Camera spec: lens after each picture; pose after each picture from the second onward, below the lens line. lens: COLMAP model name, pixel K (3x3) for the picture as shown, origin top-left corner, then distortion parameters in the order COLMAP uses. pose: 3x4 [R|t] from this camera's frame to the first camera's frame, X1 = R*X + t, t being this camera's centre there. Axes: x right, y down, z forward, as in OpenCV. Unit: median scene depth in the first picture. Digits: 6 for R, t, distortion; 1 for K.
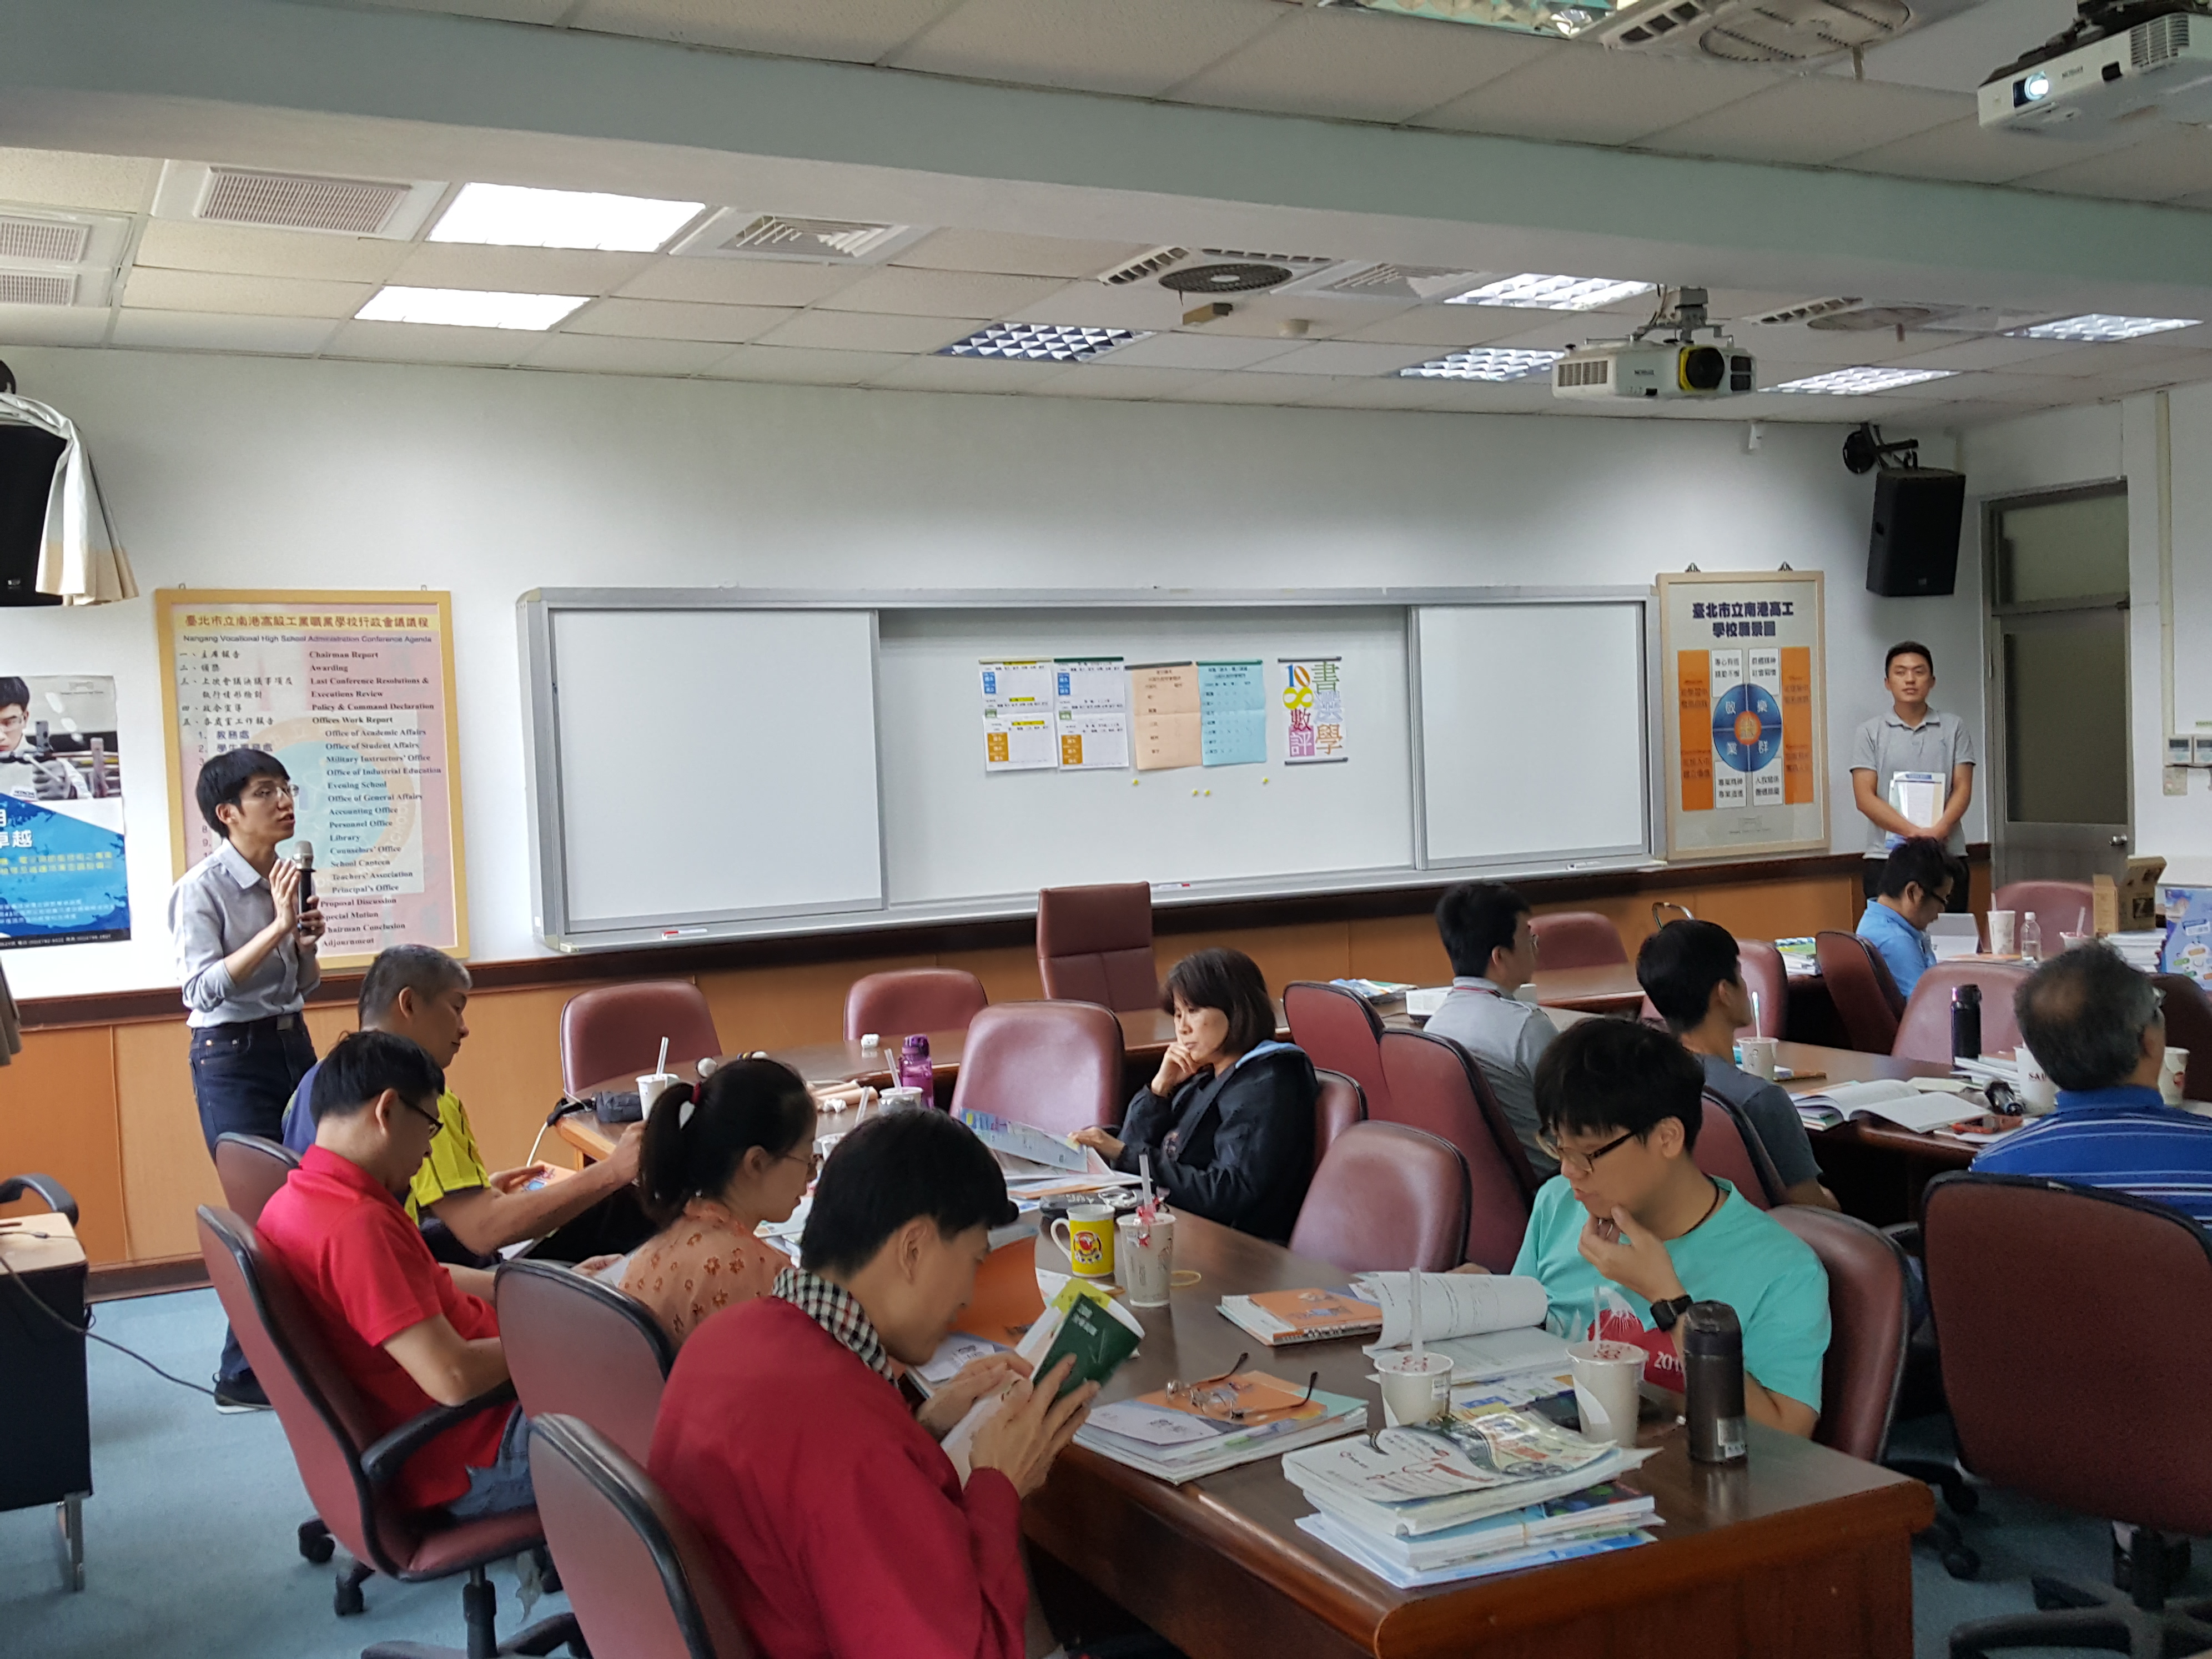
lens RADIAL K [[2149.9, 0, 1127.2], [0, 2149.9, 832.6], [0, 0, 1]] dist [0.179333, -0.322671]
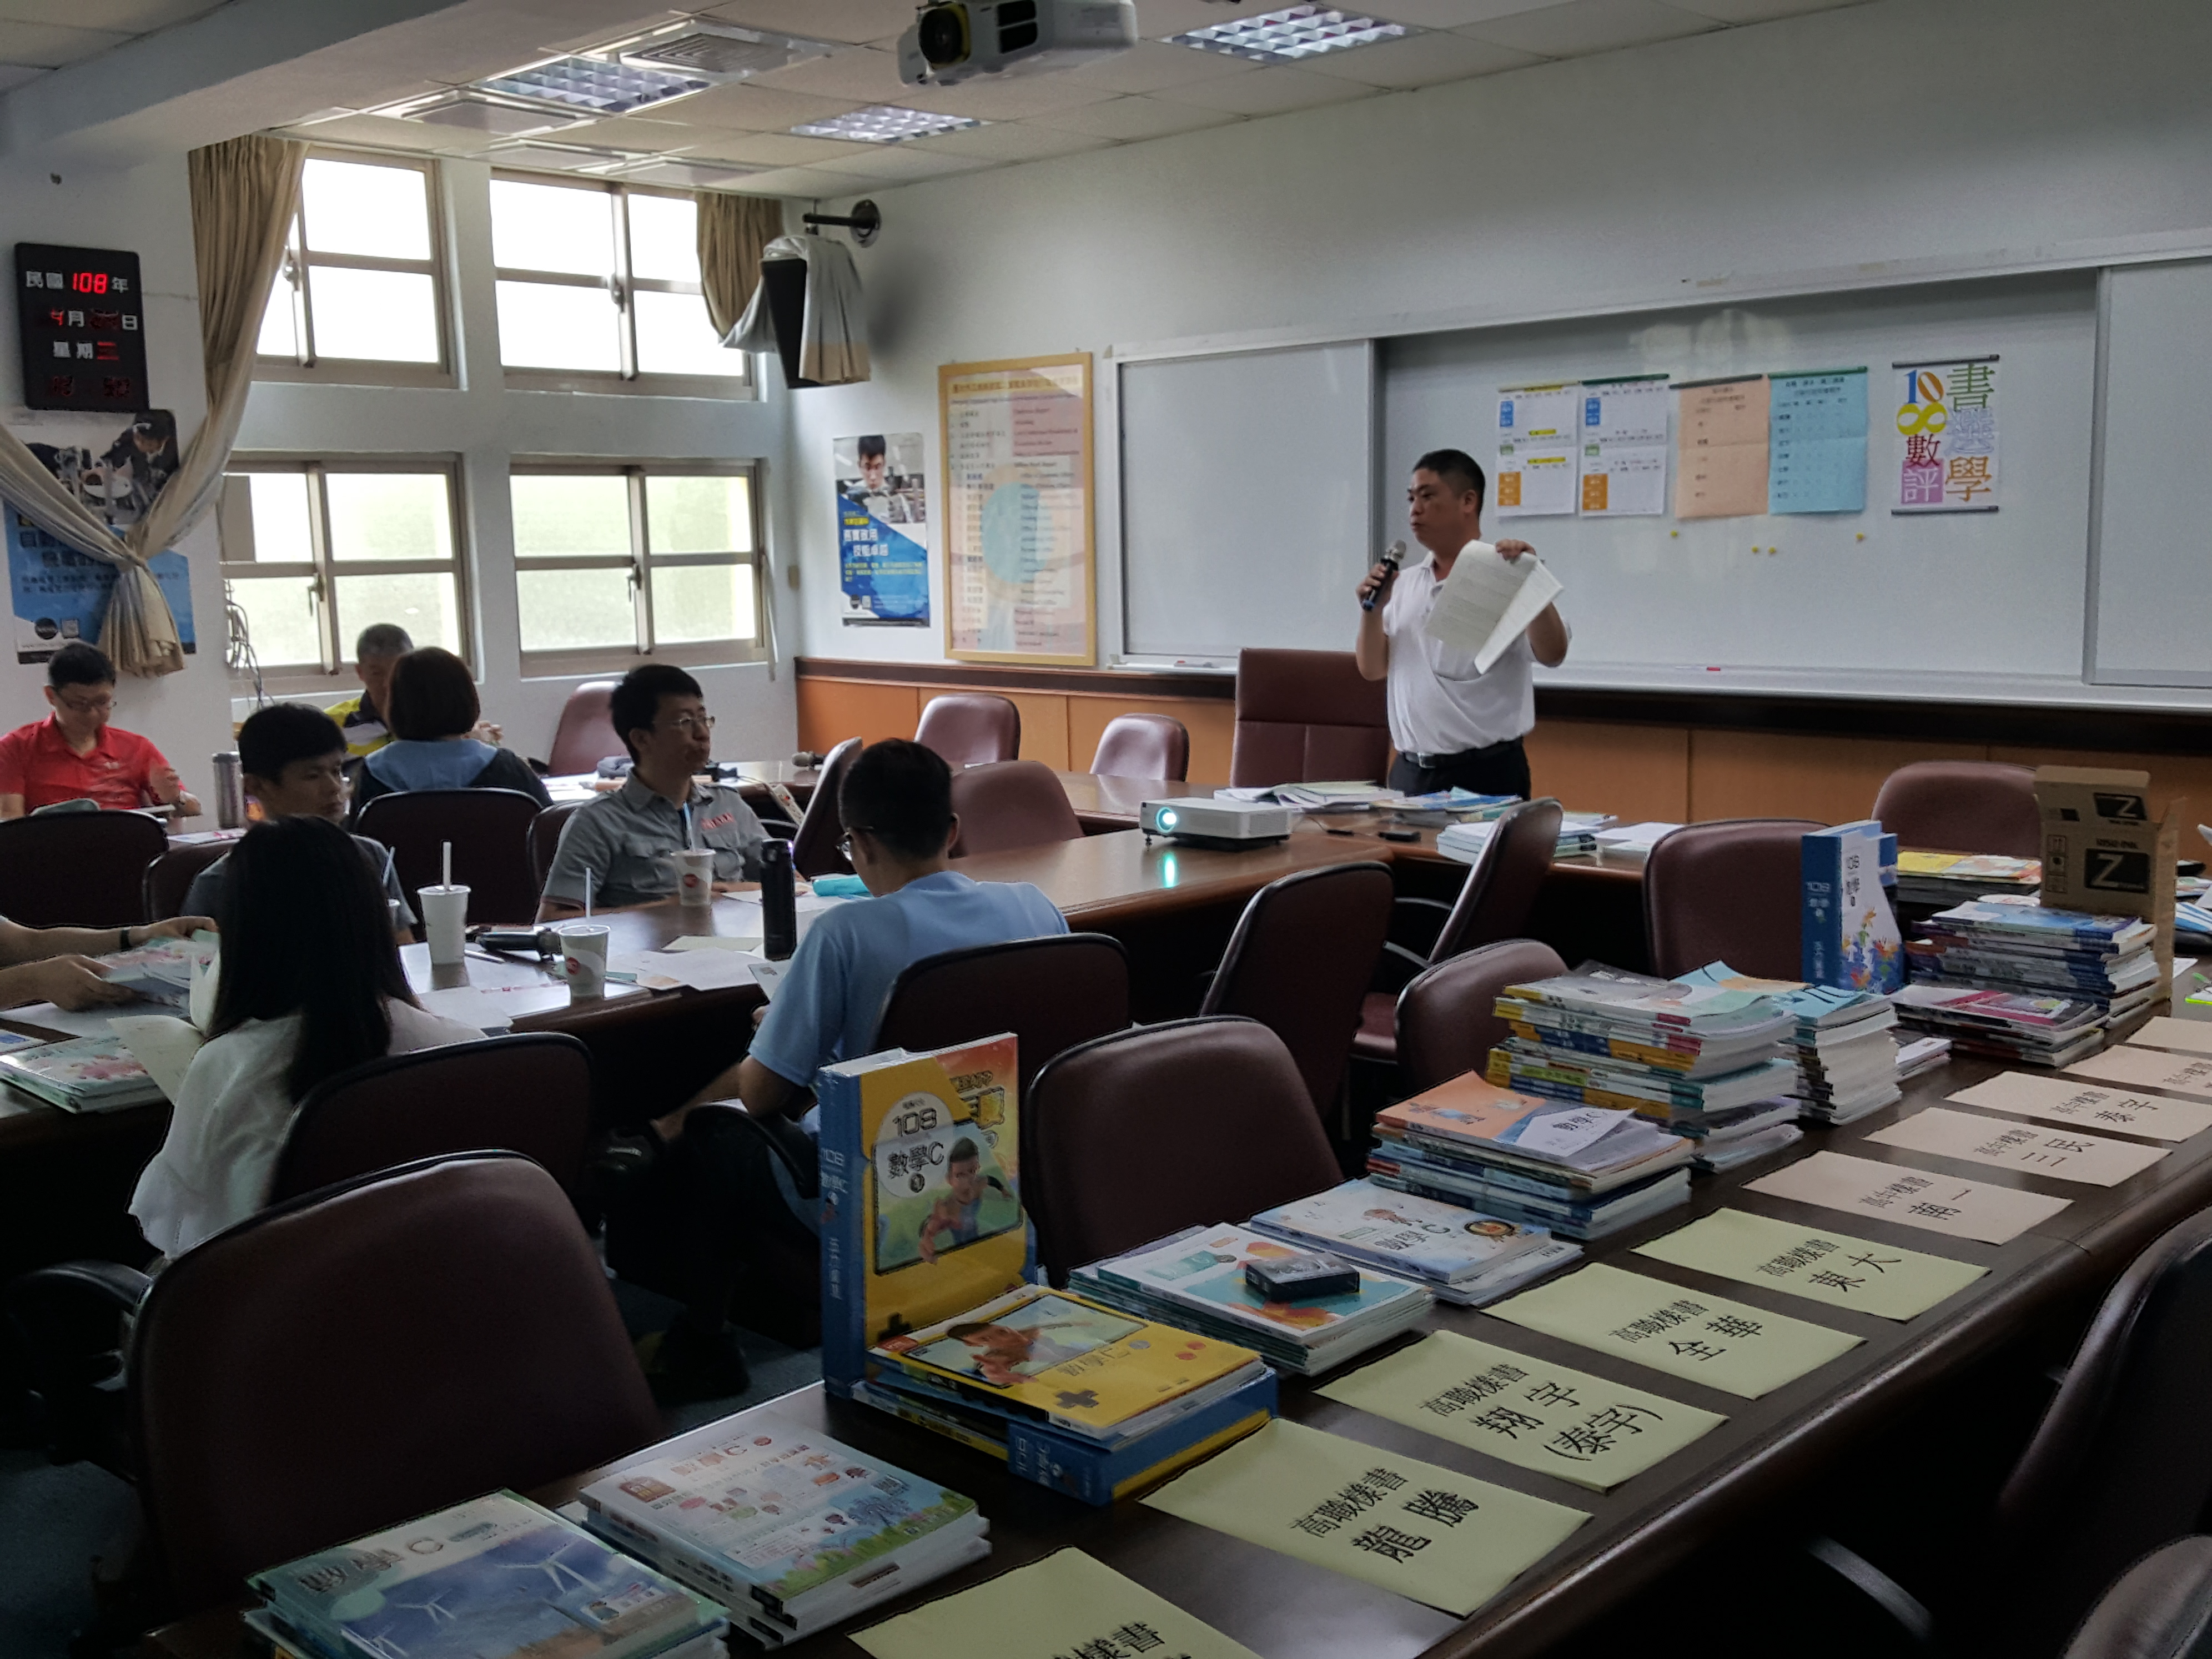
lens RADIAL K [[2135.9, 0, 1041.8], [0, 2135.9, 838.9], [0, 0, 1]] dist [0.194094, -0.384465]
pose [[0.320490, 0.168188, -0.932201, 0.820978], [-0.031968, 0.985471, 0.166809, -0.045432], [0.946712, -0.023660, 0.321211, 0.604403]]
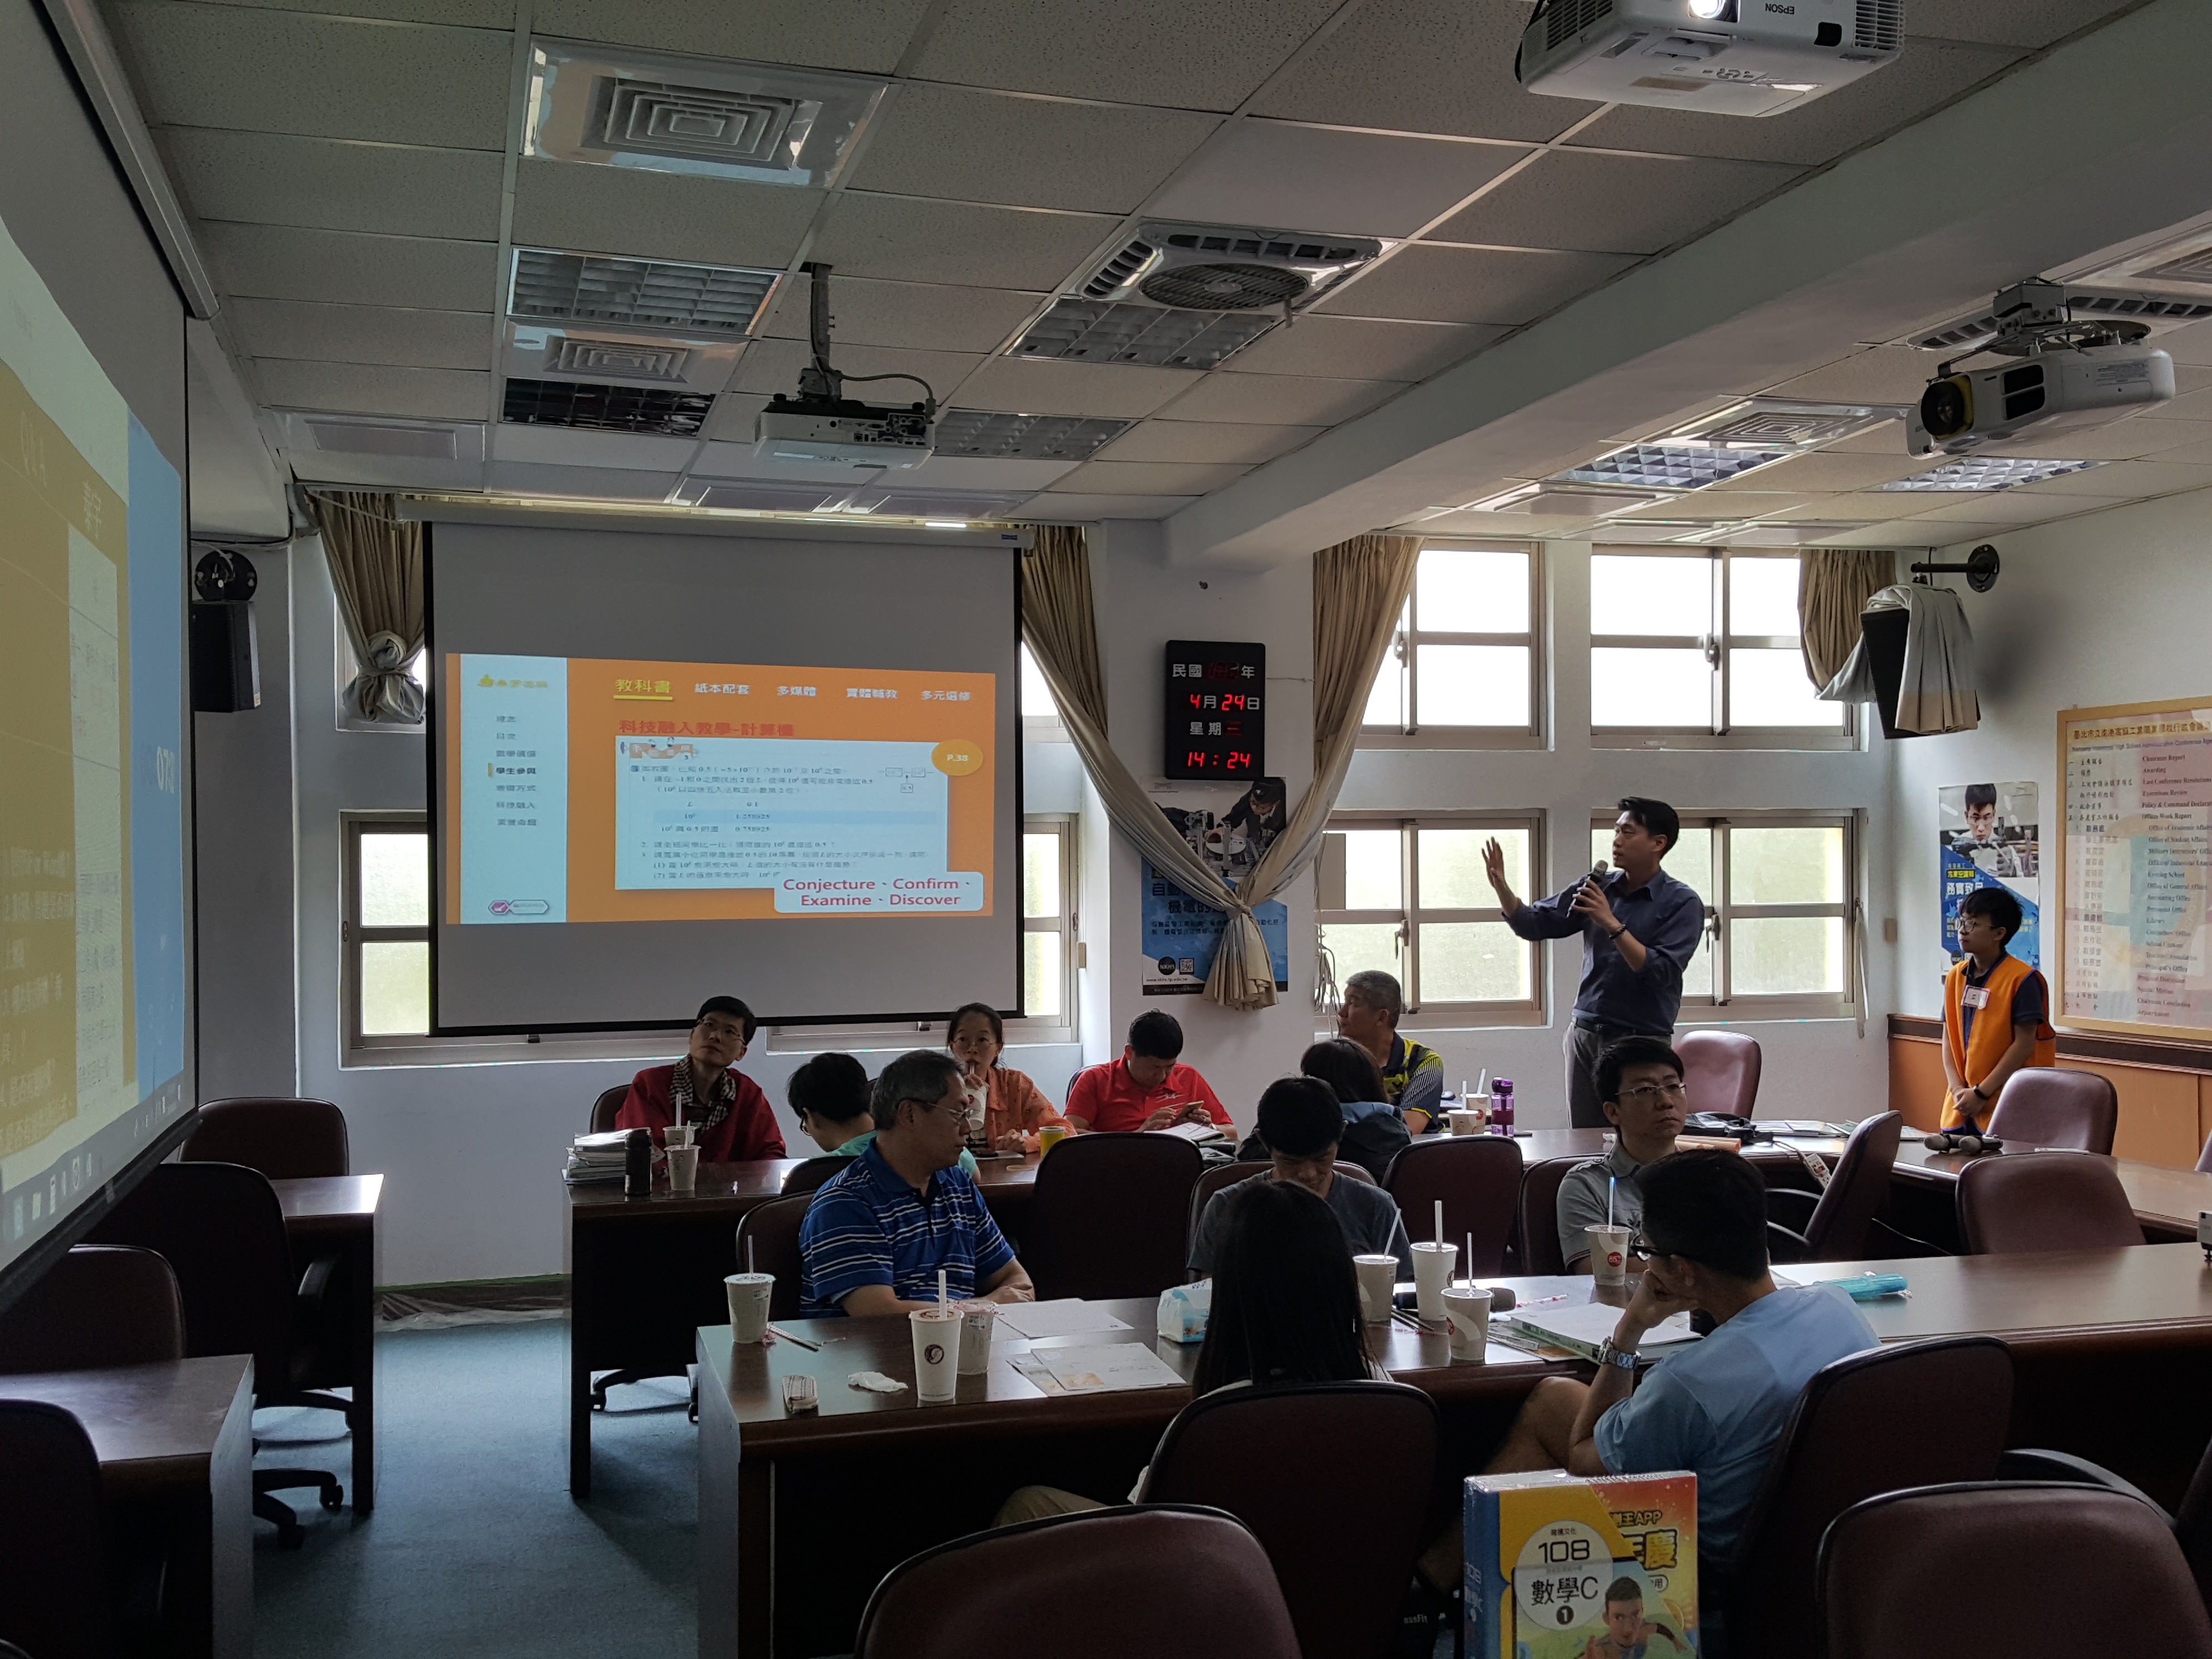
lens RADIAL K [[2137.1, 0, 1105.8], [0, 2137.1, 906.7], [0, 0, 1]] dist [0.180342, -0.372232]
pose [[-0.179760, 0.056191, -0.982104, 0.840005], [-0.027696, 0.997682, 0.062152, -0.059592], [0.983321, 0.038373, -0.177787, 0.665927]]
